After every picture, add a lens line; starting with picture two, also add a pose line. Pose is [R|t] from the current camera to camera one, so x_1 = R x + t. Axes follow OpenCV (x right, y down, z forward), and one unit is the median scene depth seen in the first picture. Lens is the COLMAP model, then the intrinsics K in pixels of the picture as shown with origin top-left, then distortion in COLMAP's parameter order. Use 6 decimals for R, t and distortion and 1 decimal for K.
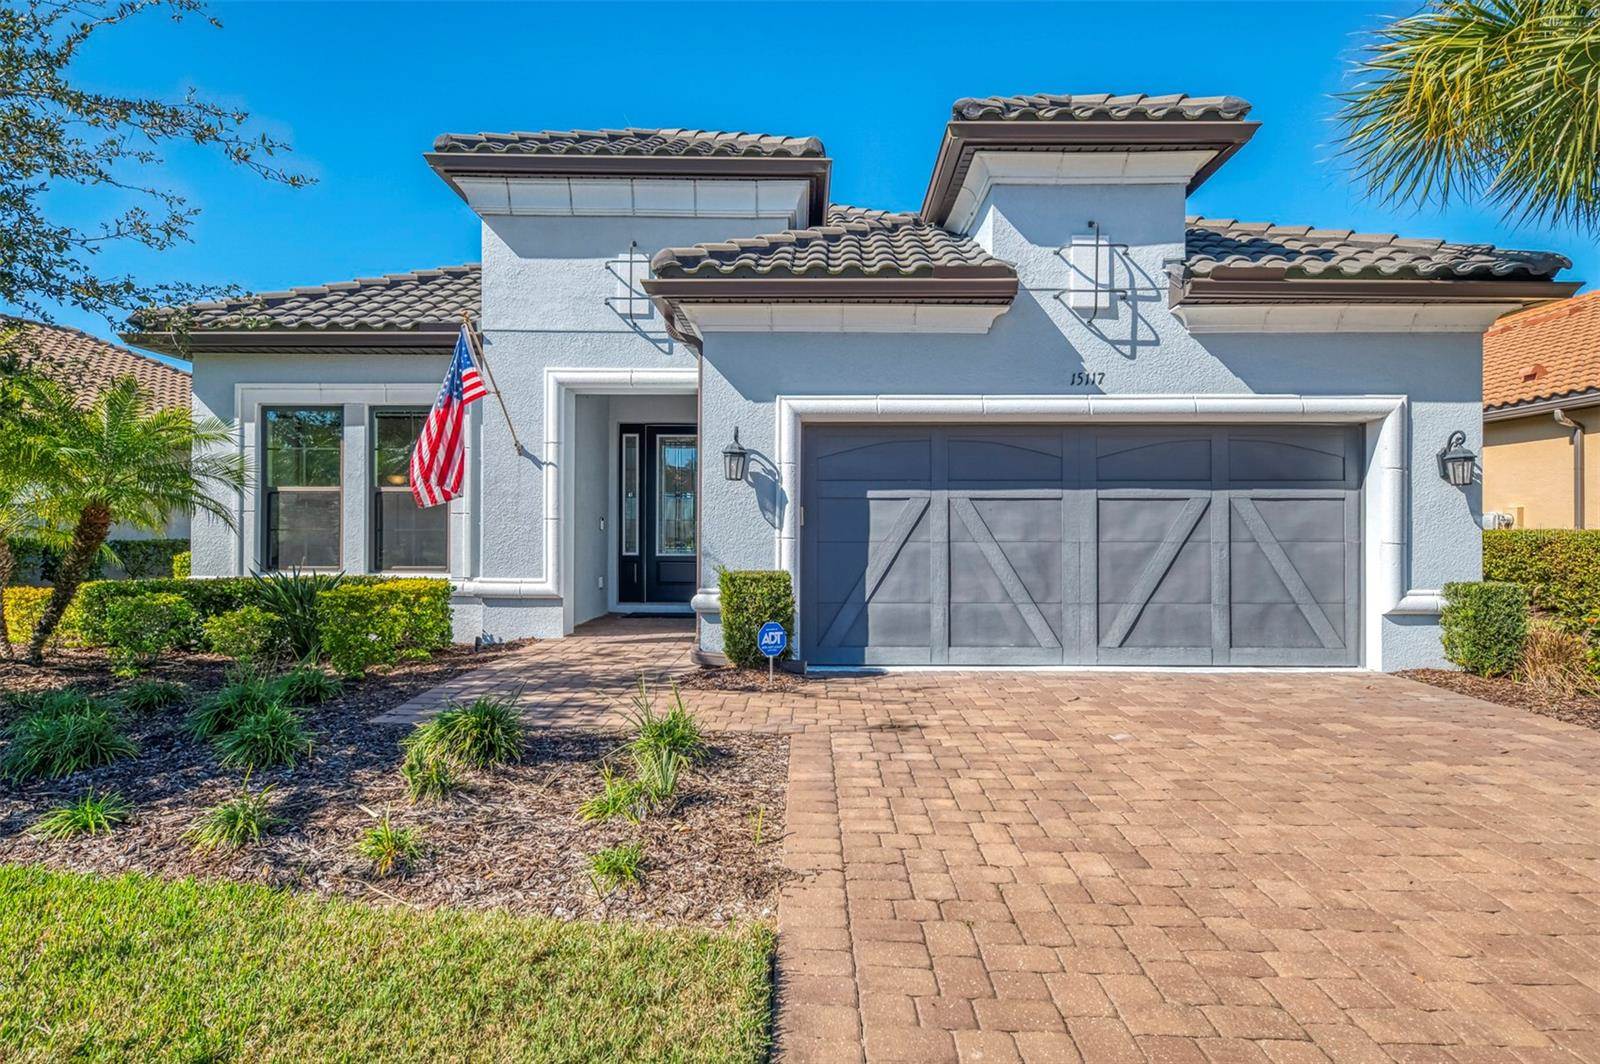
lens RADIAL K [[968.1, 0, 800.7], [0, 968.1, 520.9], [0, 0, 1]] dist [-0.000547, -0.000112]
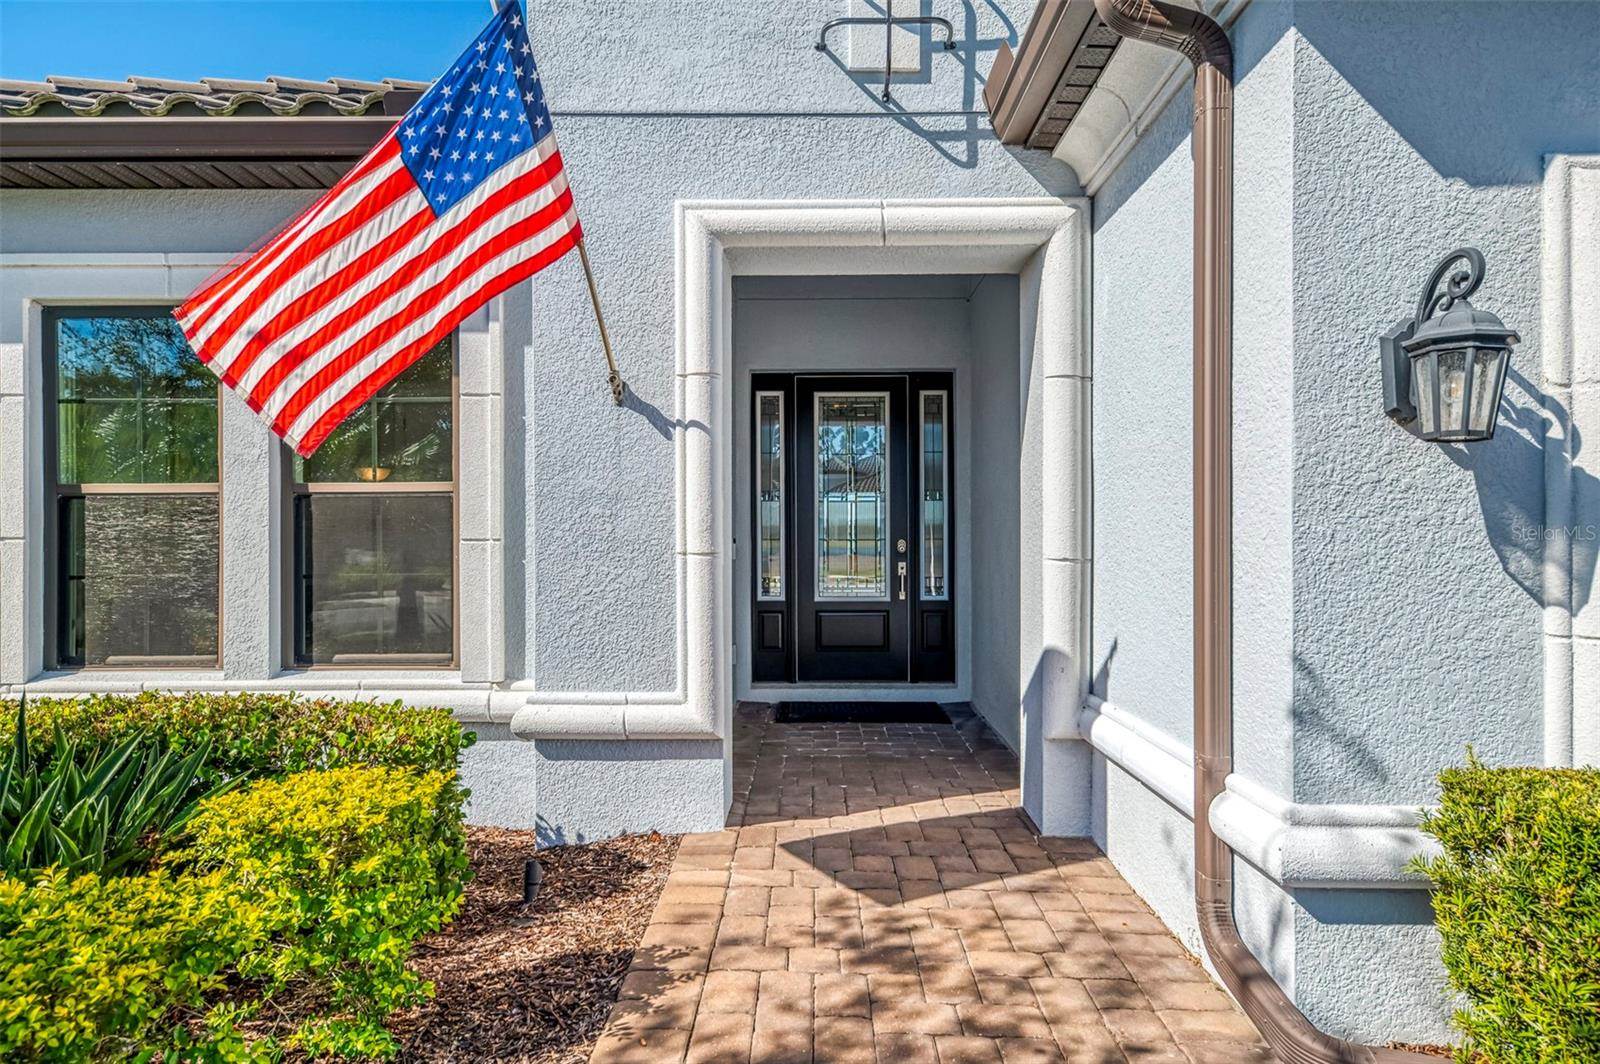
lens RADIAL K [[915.9, 0, 800.0], [0, 915.9, 532.0], [0, 0, 1]] dist [-0.002416, 0.000043]
pose [[0.999950, -0.006701, 0.007452, -0.213474], [0.006607, 0.999901, 0.012461, -0.016353], [-0.007535, -0.012411, 0.999895, 0.593536]]
